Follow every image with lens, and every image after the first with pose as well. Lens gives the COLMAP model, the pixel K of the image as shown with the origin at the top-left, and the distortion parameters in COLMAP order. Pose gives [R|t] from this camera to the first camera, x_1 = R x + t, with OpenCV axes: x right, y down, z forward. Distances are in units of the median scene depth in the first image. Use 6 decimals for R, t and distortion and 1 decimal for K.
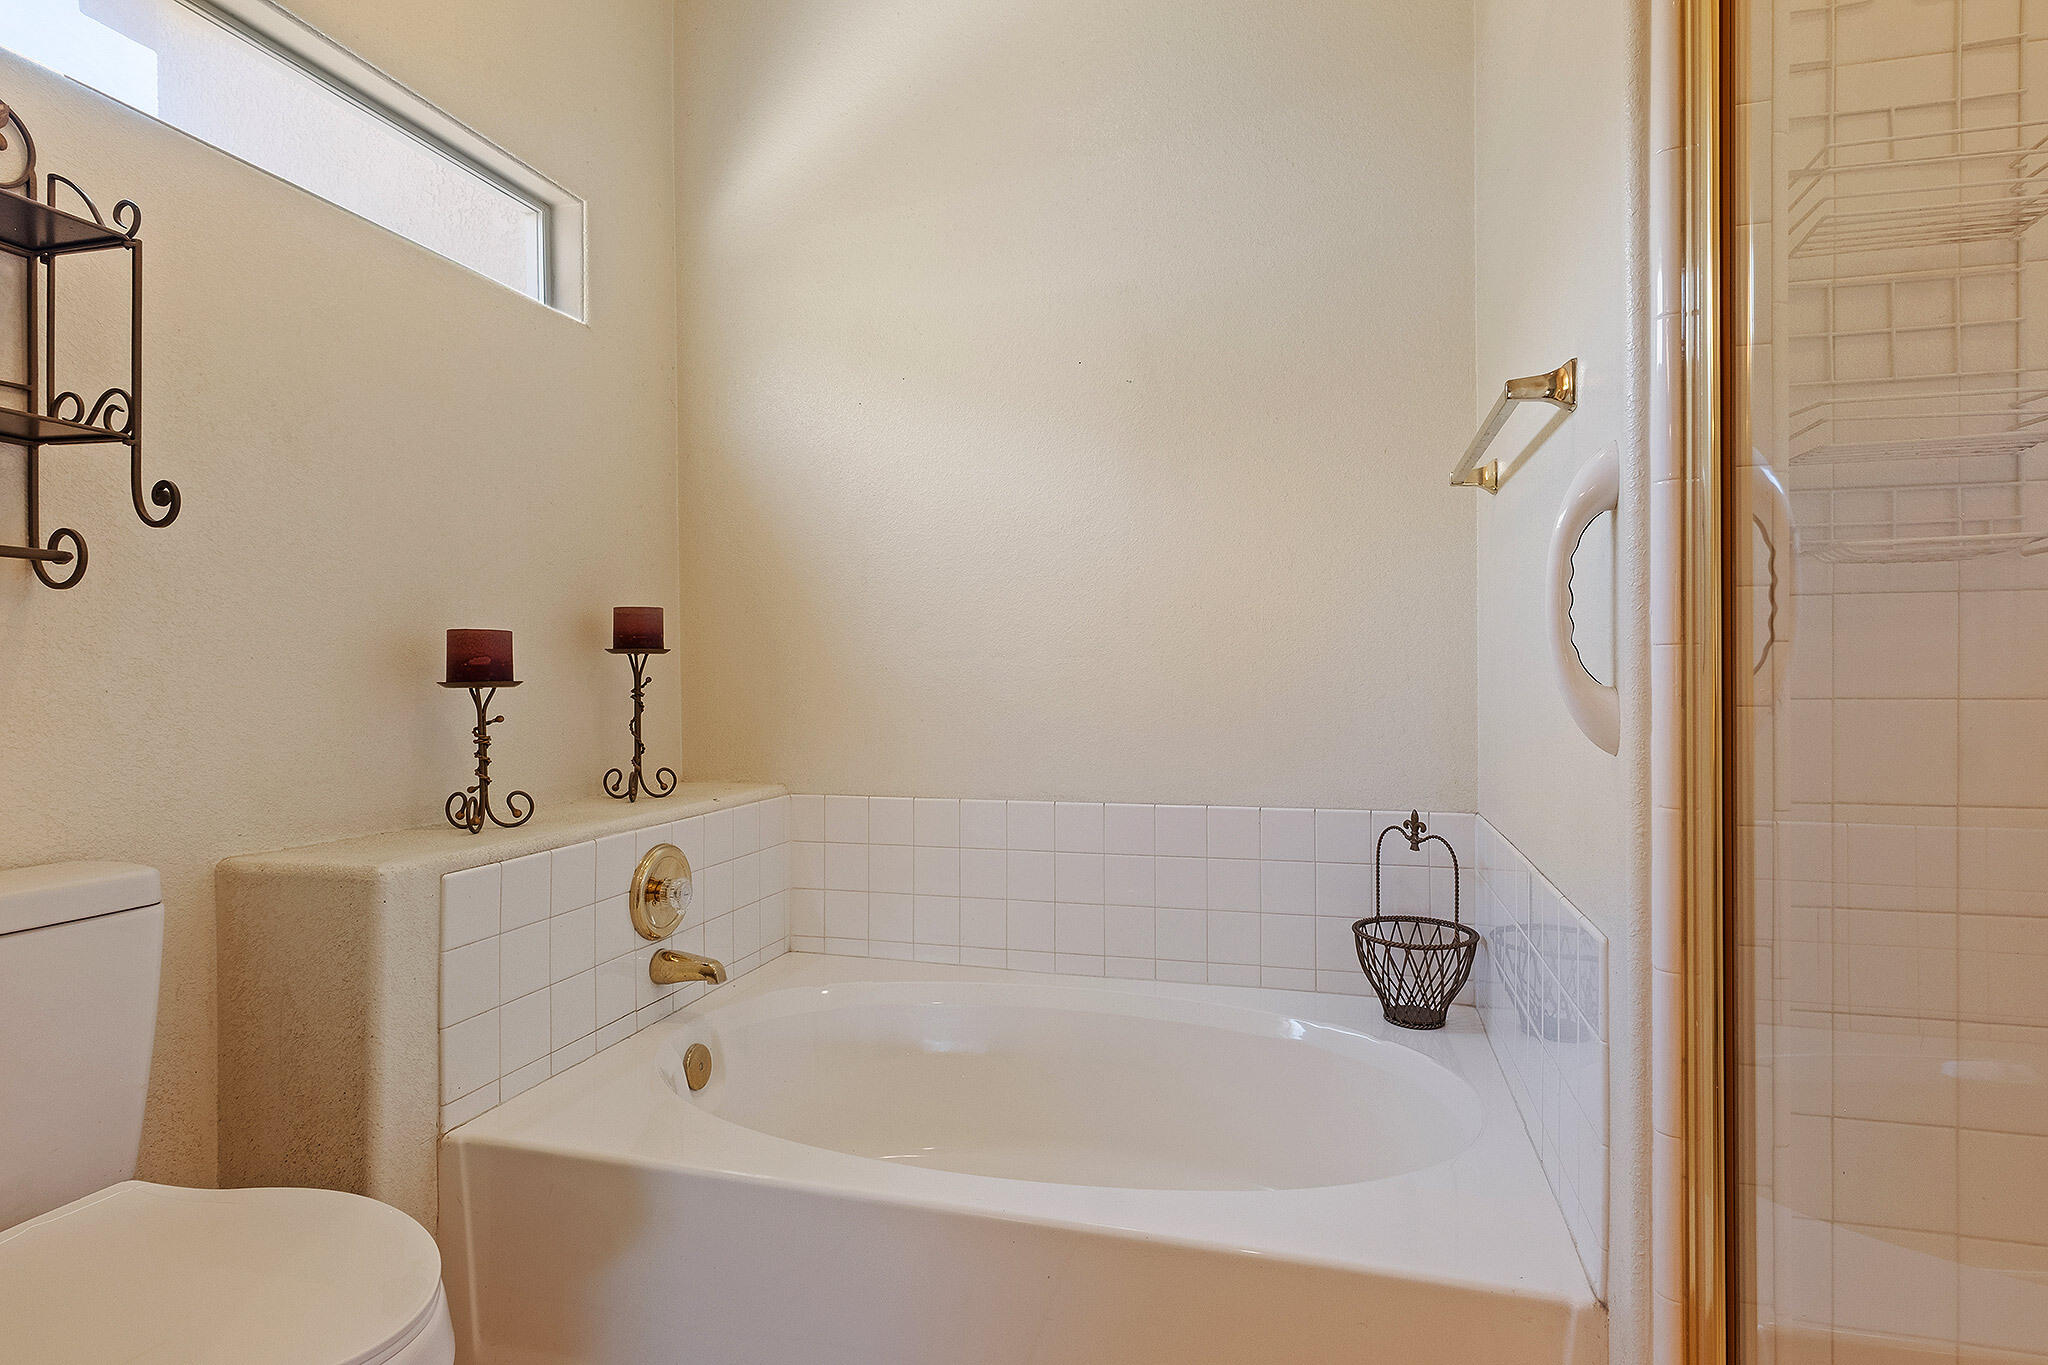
lens RADIAL K [[1114.1, 0, 1018.4], [0, 1114.1, 675.2], [0, 0, 1]] dist [-0.005498, -0.001539]
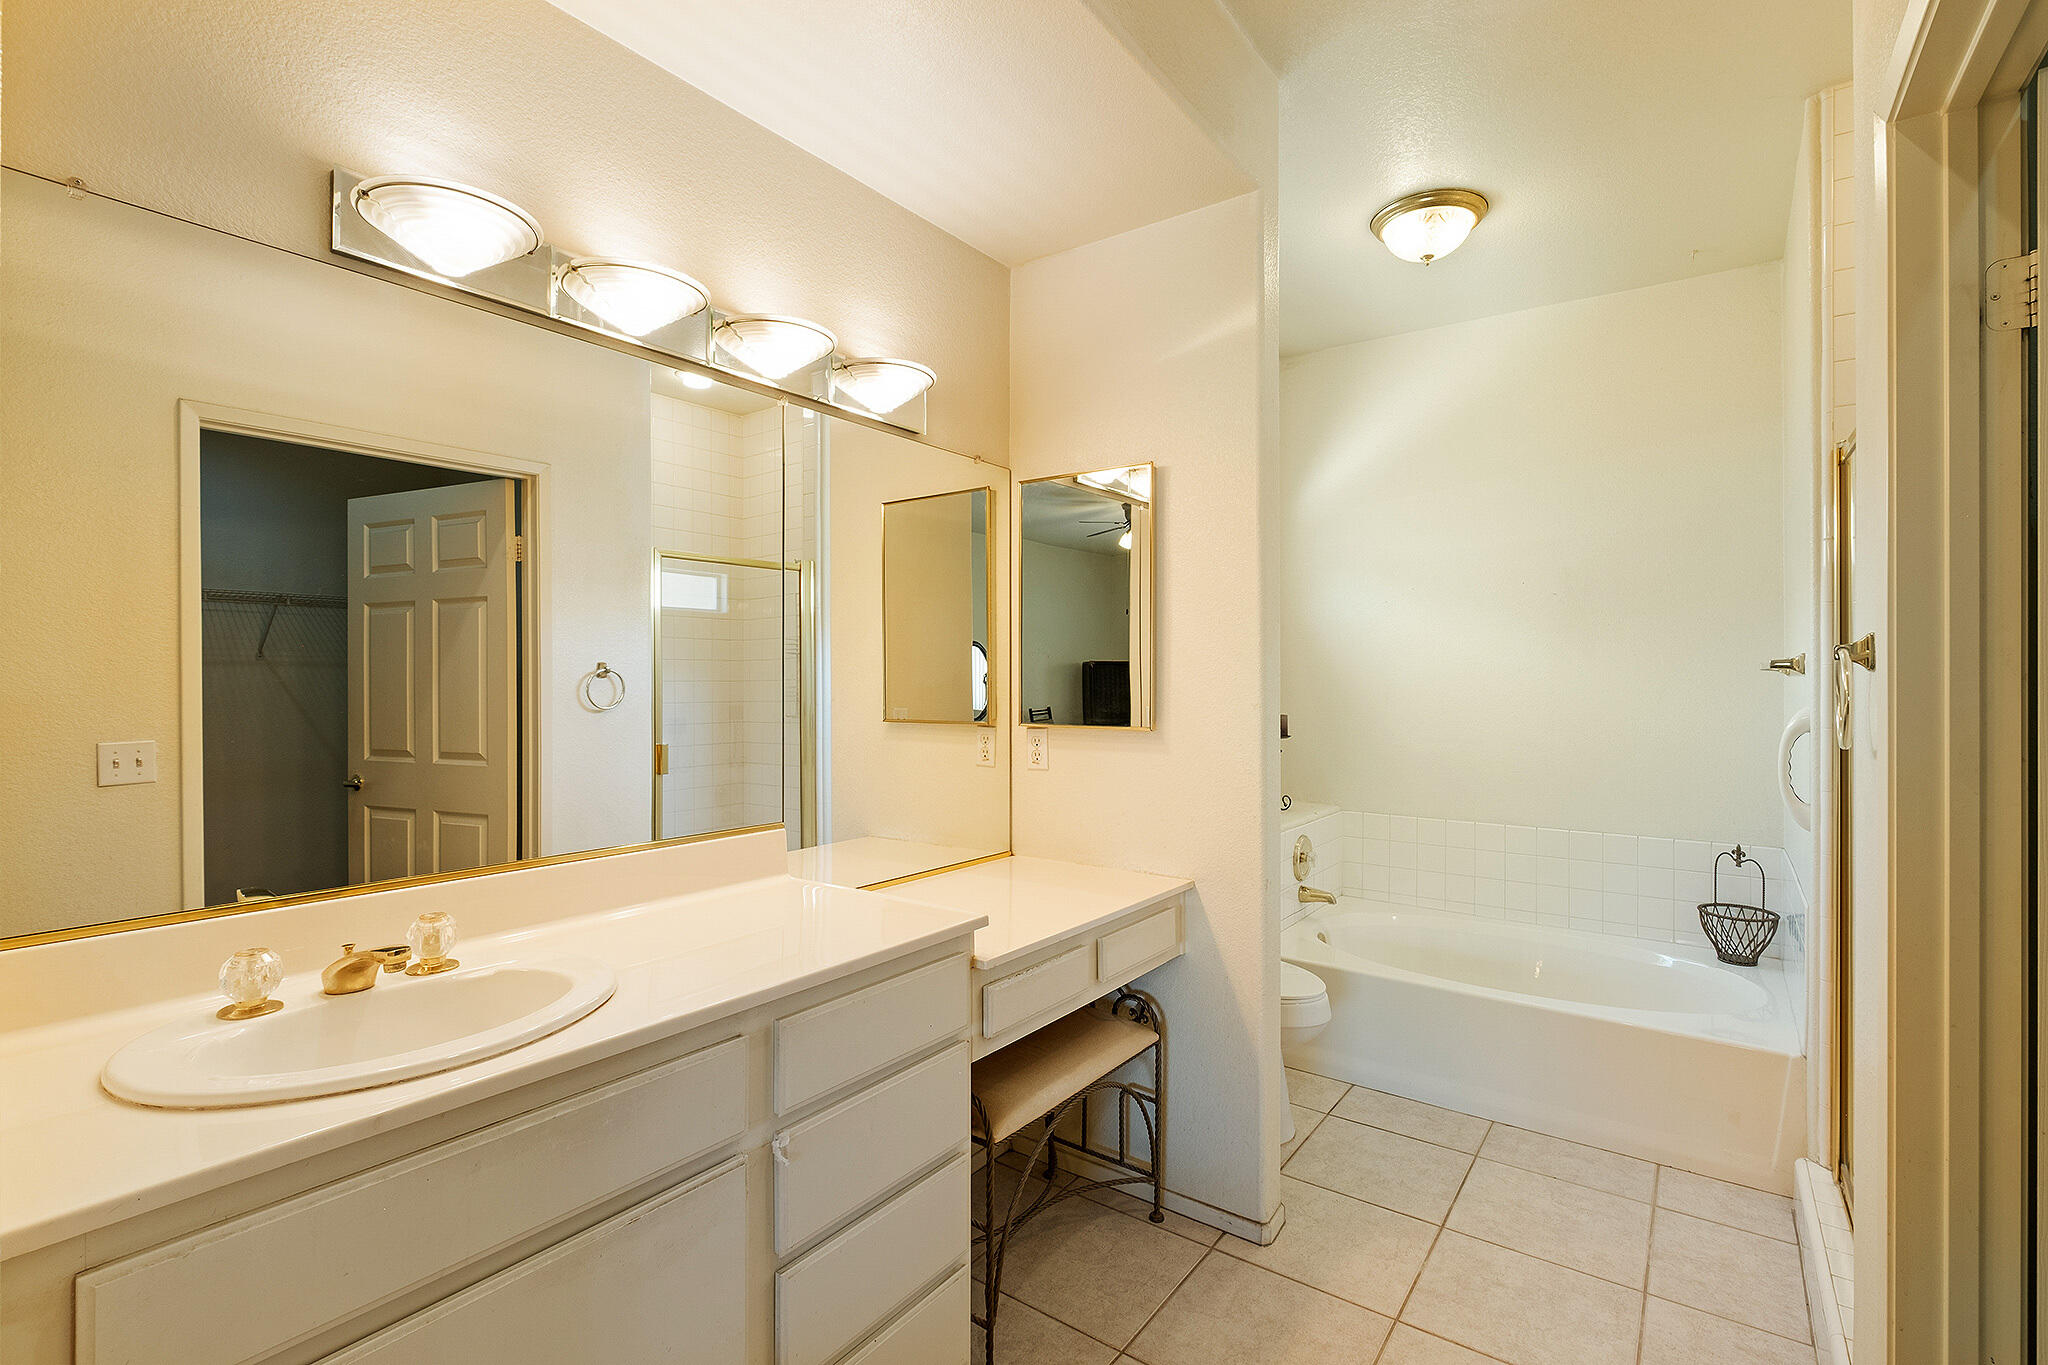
lens RADIAL K [[901.6, 0, 1043.5], [0, 901.6, 687.4], [0, 0, 1]] dist [0.000862, -0.002360]
pose [[0.934498, 0.009106, -0.355851, -0.179664], [-0.011134, 0.999931, -0.003653, -0.115667], [0.355793, 0.007376, 0.934536, -0.768512]]
